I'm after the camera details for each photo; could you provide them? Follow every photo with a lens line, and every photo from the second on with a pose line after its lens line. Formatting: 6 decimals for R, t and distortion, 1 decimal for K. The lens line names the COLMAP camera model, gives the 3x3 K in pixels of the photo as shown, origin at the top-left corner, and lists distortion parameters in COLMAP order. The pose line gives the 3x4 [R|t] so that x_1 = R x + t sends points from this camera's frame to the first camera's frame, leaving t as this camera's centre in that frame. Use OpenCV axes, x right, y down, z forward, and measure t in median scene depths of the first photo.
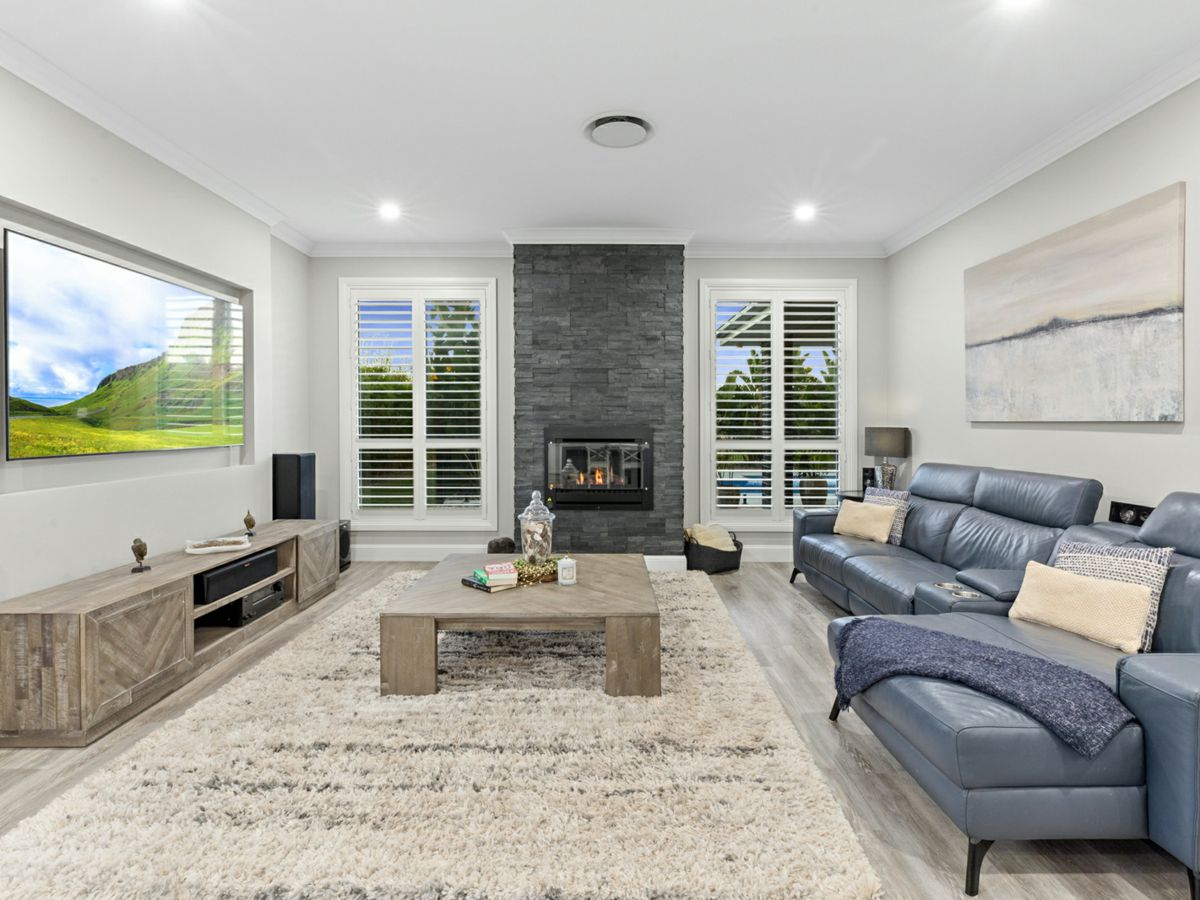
lens RADIAL K [[610.7, 0, 590.6], [0, 610.7, 425.0], [0, 0, 1]] dist [-0.004205, 0.000659]
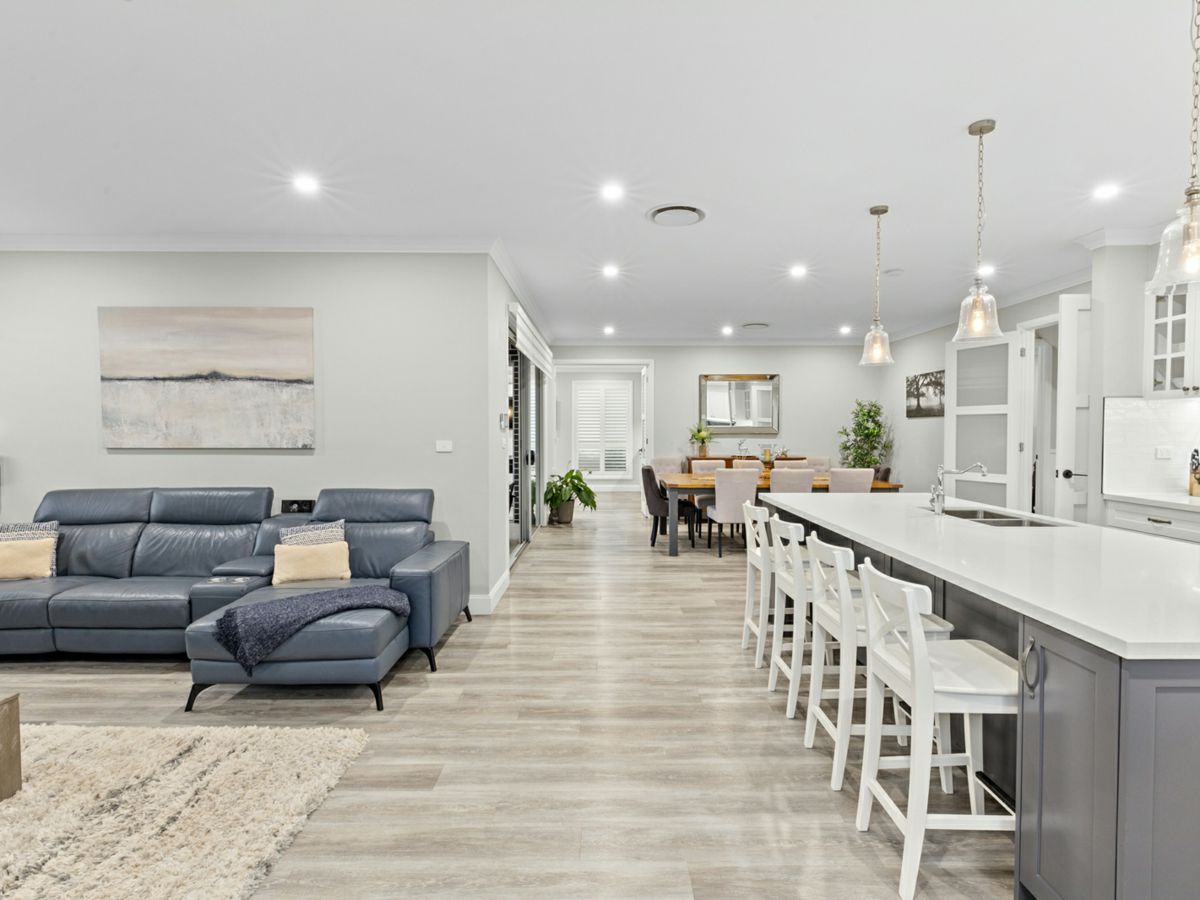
lens RADIAL K [[610.7, 0, 599.9], [0, 610.7, 442.7], [0, 0, 1]] dist [-0.004205, 0.000659]
pose [[0.006059, -0.024037, 0.999693, -0.645654], [0.007019, 0.999687, 0.023994, -0.049311], [-0.999957, 0.006871, 0.006226, 0.161276]]
